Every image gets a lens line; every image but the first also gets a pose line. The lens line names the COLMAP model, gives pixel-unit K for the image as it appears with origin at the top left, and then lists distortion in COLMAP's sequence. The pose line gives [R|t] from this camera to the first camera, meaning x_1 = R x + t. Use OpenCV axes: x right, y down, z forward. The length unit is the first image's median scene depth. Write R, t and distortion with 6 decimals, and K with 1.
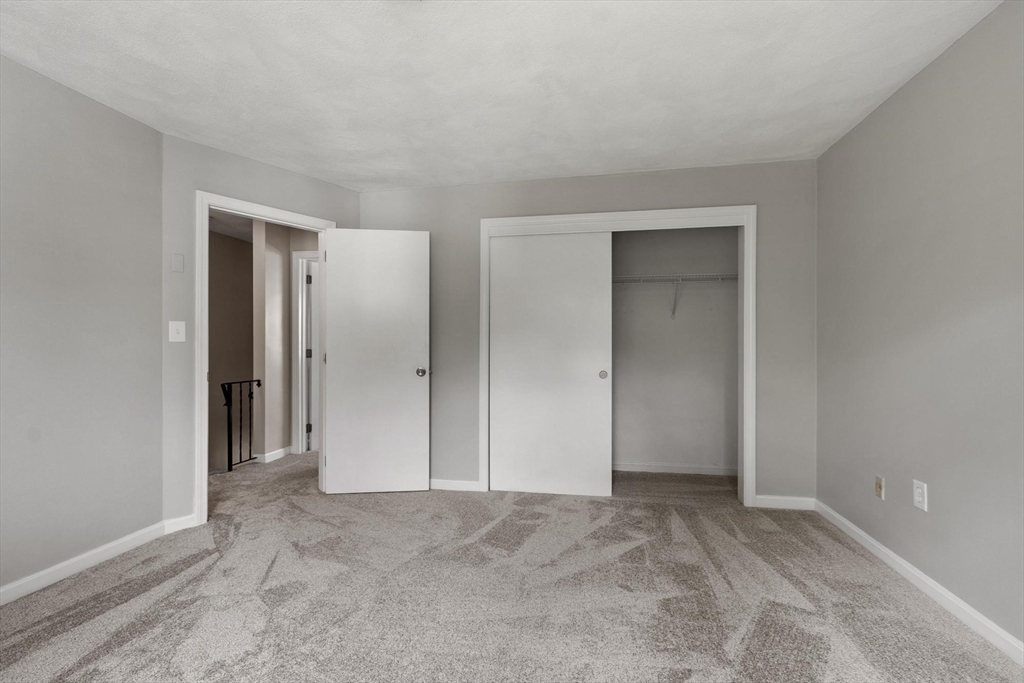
lens RADIAL K [[448.5, 0, 516.4], [0, 448.5, 342.9], [0, 0, 1]] dist [-0.000492, 0.000288]
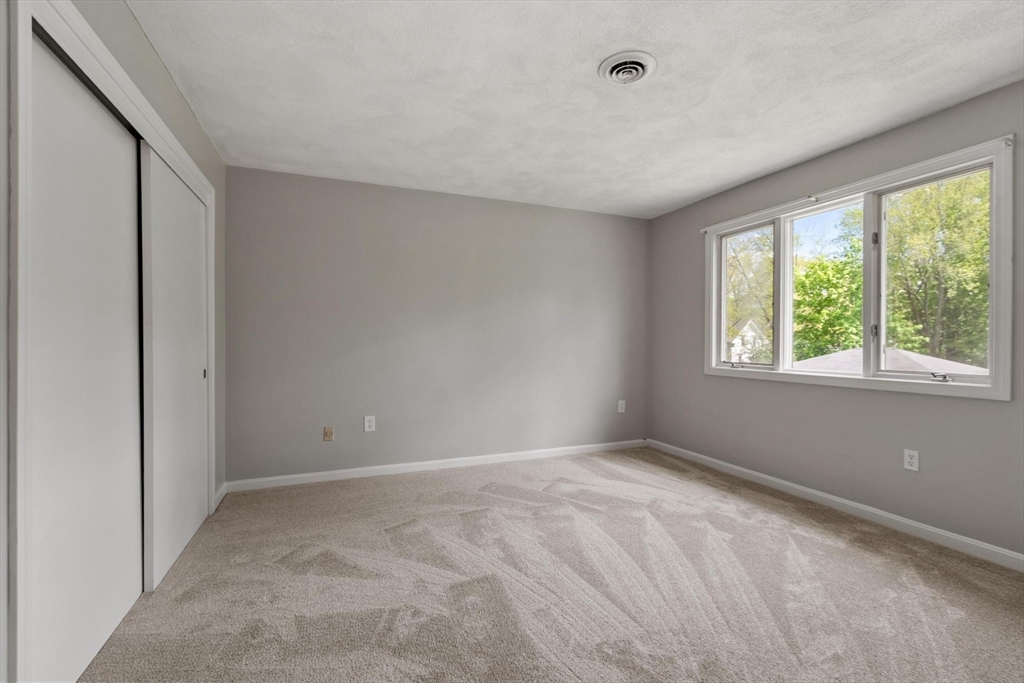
lens RADIAL K [[448.5, 0, 519.2], [0, 448.5, 345.7], [0, 0, 1]] dist [-0.000492, 0.000288]
pose [[-0.537245, -0.009462, 0.843373, -0.662327], [0.000394, 0.999934, 0.011469, 0.012729], [-0.843426, 0.006494, -0.537206, 1.085969]]
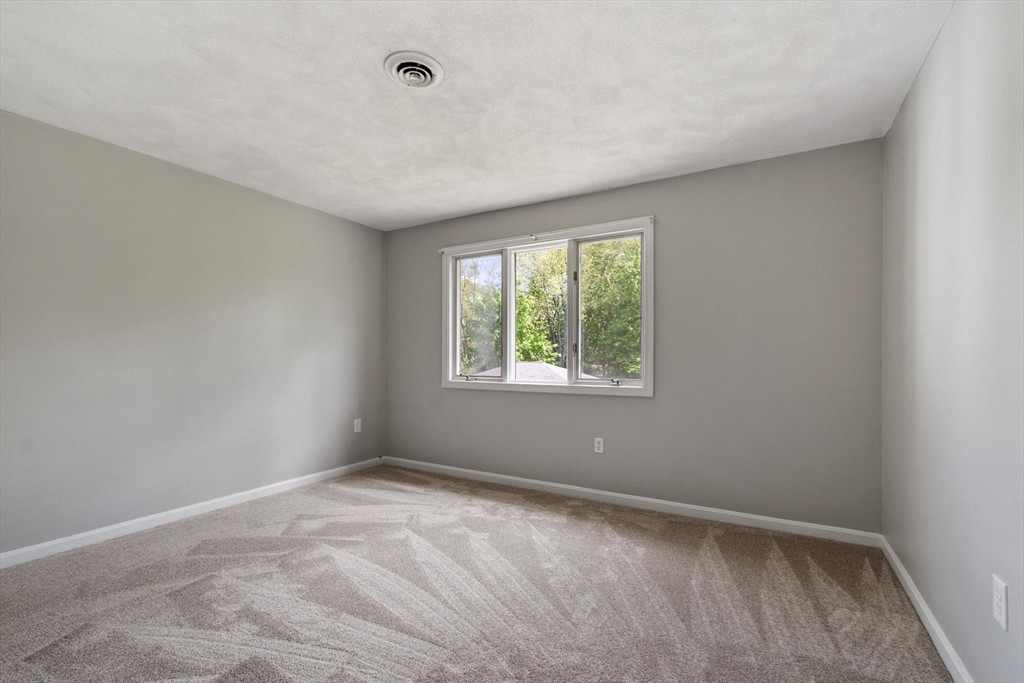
lens RADIAL K [[448.5, 0, 517.3], [0, 448.5, 360.1], [0, 0, 1]] dist [-0.000492, 0.000288]
pose [[-0.938193, -0.003516, 0.346096, -0.528675], [-0.000021, 0.999949, 0.010102, 0.012666], [-0.346114, 0.009470, -0.938145, 1.145942]]
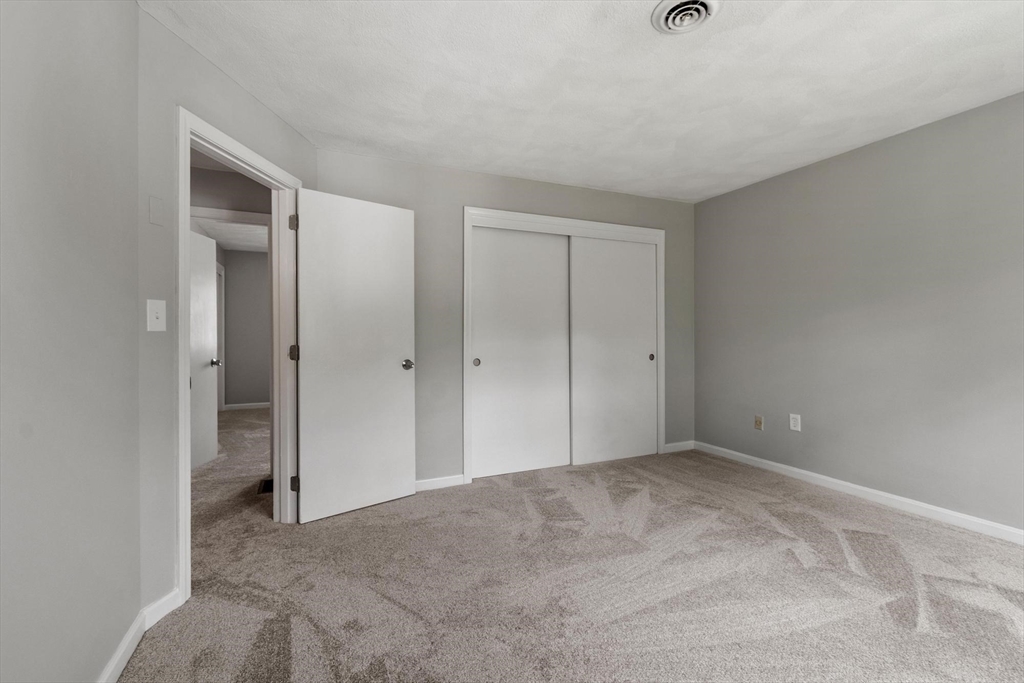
lens RADIAL K [[448.5, 0, 512.0], [0, 448.5, 337.0], [0, 0, 1]] dist [-0.000492, 0.000288]
pose [[0.823454, -0.007571, 0.567332, -0.690873], [0.004096, 0.999964, 0.007400, 0.002449], [-0.567368, -0.003770, 0.823456, 0.165150]]
